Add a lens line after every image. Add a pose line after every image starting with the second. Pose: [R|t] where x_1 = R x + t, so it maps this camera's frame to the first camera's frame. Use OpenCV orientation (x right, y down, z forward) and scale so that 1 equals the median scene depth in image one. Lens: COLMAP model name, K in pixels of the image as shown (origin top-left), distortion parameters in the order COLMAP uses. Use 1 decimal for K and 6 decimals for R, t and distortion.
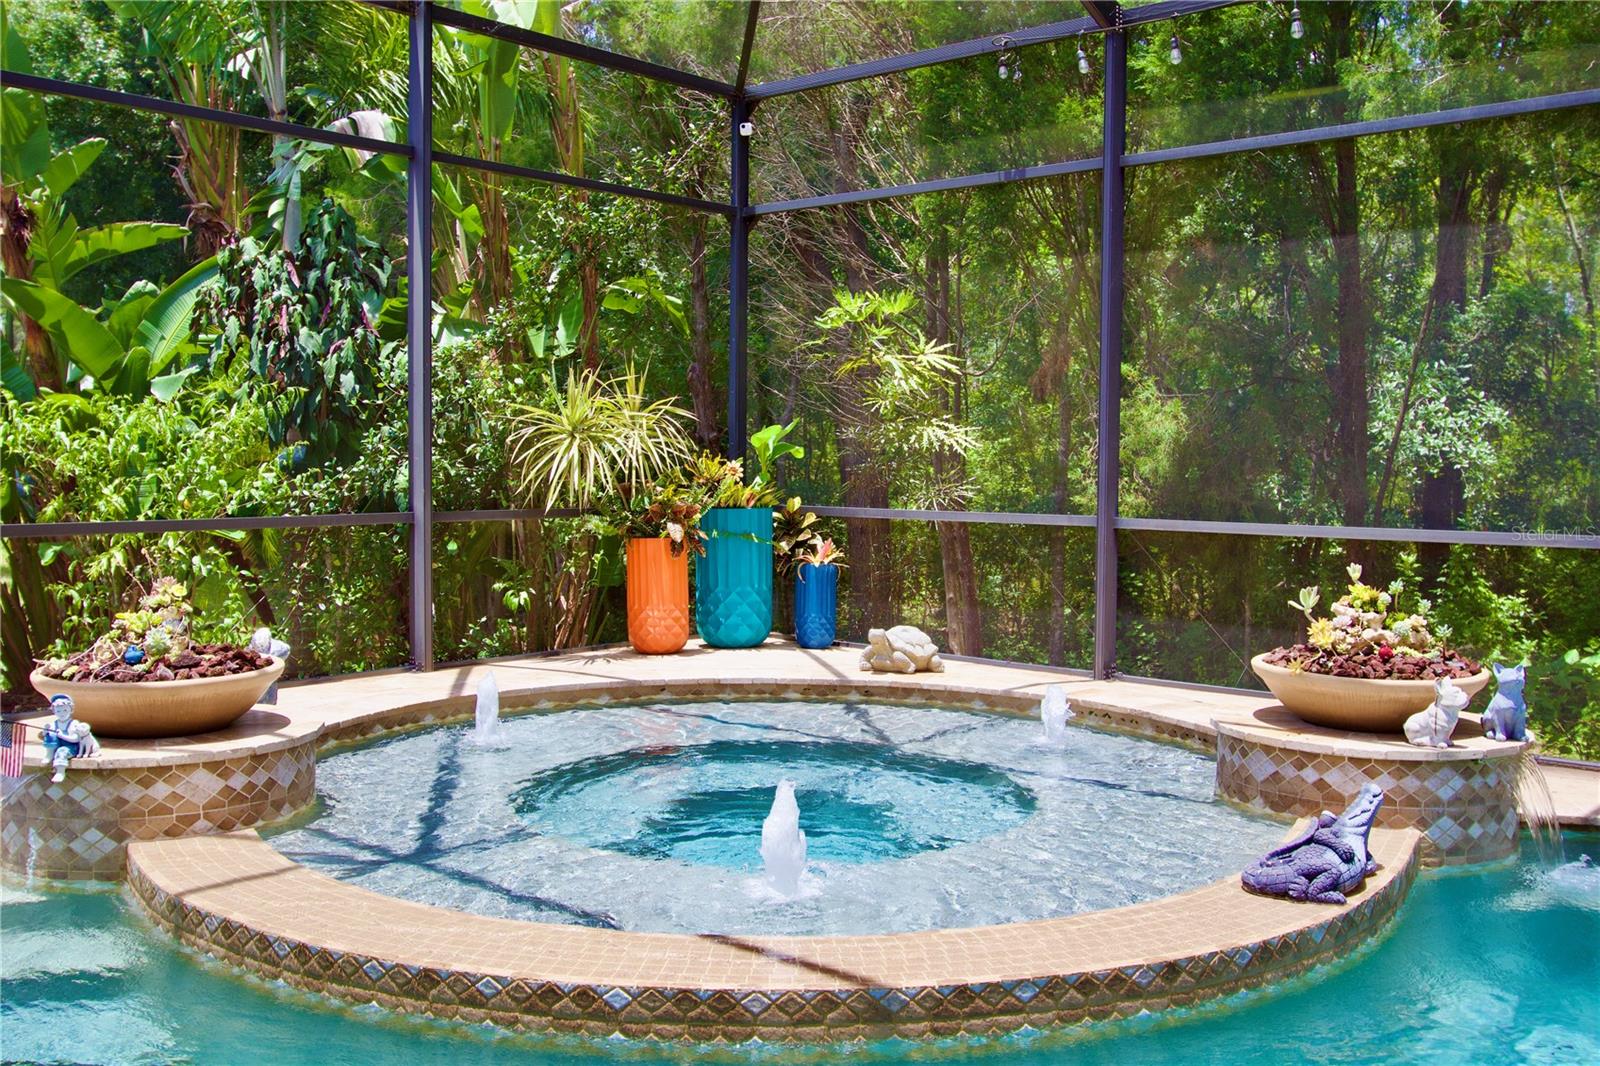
lens RADIAL K [[998.9, 0, 800.0], [0, 998.9, 533.0], [0, 0, 1]] dist [0.003014, 0.000468]
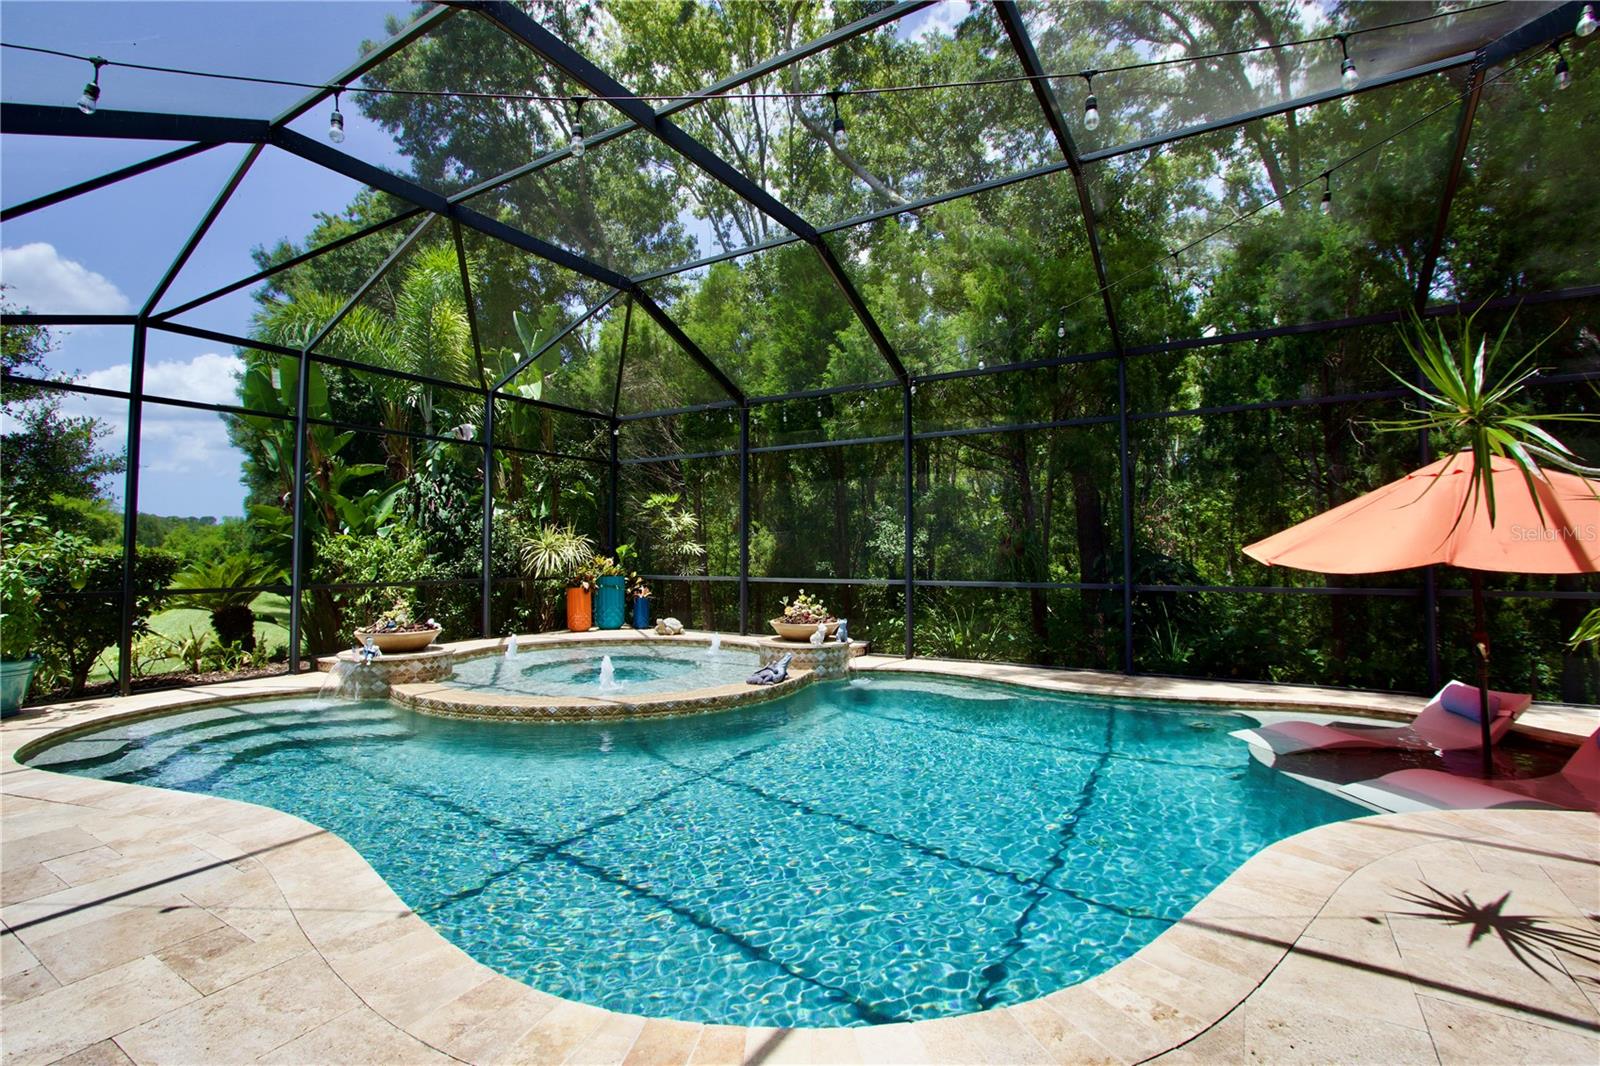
lens RADIAL K [[720.3, 0, 802.3], [0, 720.3, 555.9], [0, 0, 1]] dist [-0.000402, -0.000031]
pose [[0.995439, -0.009235, 0.094949, 0.266960], [0.016510, 0.996962, -0.076121, 0.076783], [-0.093958, 0.077342, 0.992567, -0.959864]]
